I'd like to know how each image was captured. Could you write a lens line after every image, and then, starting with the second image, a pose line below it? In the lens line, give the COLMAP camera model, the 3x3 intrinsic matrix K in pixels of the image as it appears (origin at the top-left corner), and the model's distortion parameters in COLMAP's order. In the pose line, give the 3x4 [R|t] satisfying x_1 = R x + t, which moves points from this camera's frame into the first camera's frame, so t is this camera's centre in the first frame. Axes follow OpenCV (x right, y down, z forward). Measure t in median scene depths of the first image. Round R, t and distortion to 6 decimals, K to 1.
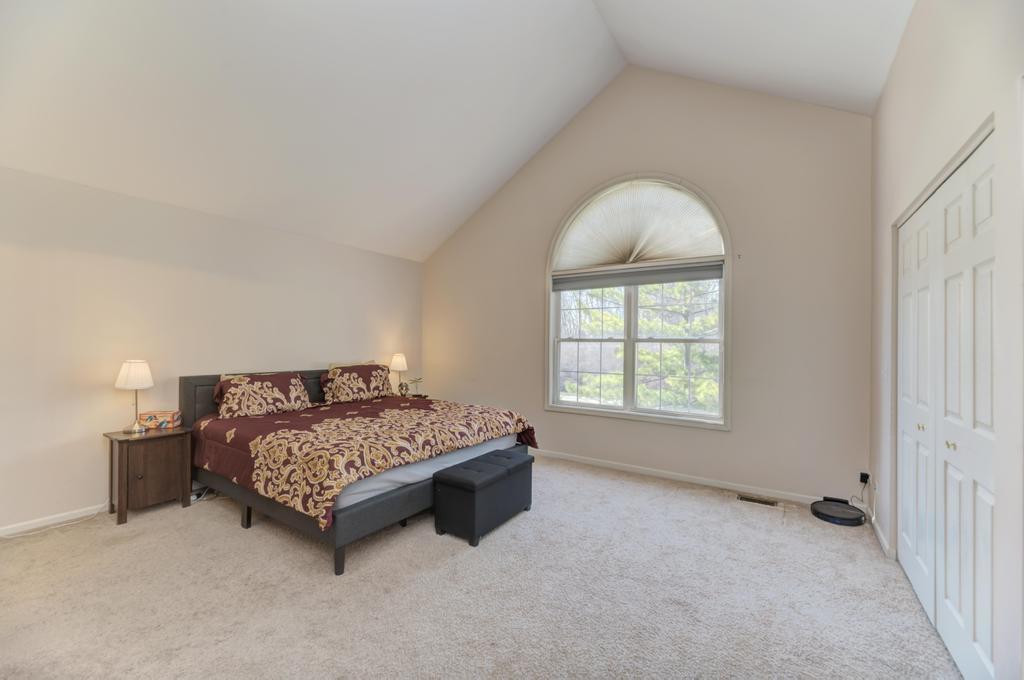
lens RADIAL K [[411.4, 0, 509.2], [0, 411.4, 341.8], [0, 0, 1]] dist [0.001606, -0.000135]
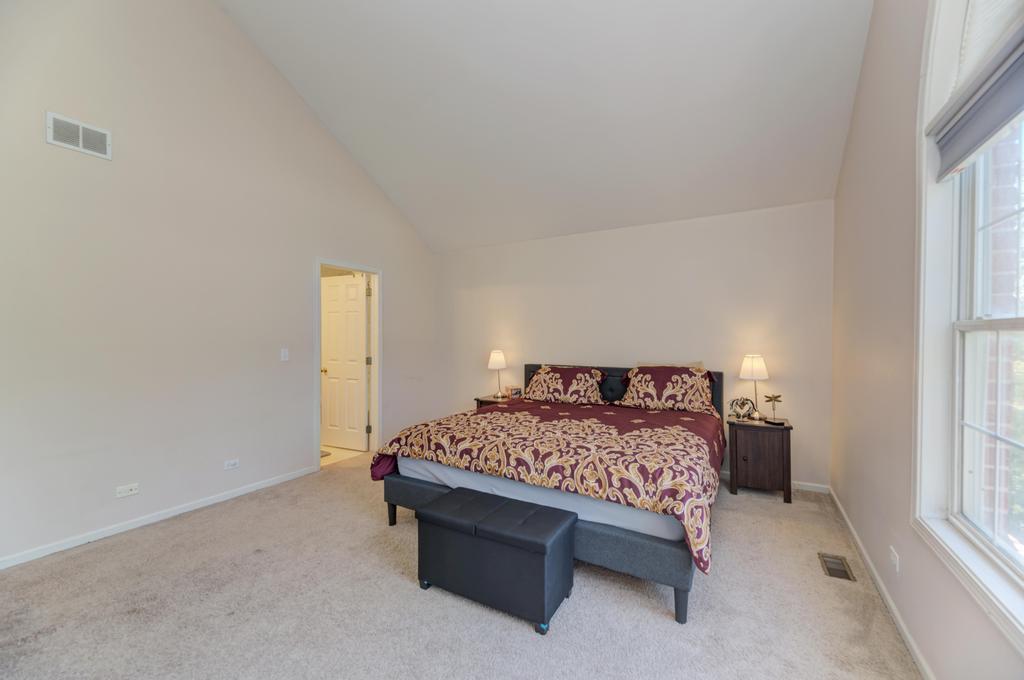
lens RADIAL K [[411.4, 0, 509.2], [0, 411.4, 341.8], [0, 0, 1]] dist [0.001606, -0.000135]
pose [[0.049525, 0.001929, -0.998771, 0.540999], [0.006433, 0.999977, 0.002251, 0.006683], [0.998752, -0.006537, 0.049511, 0.827044]]
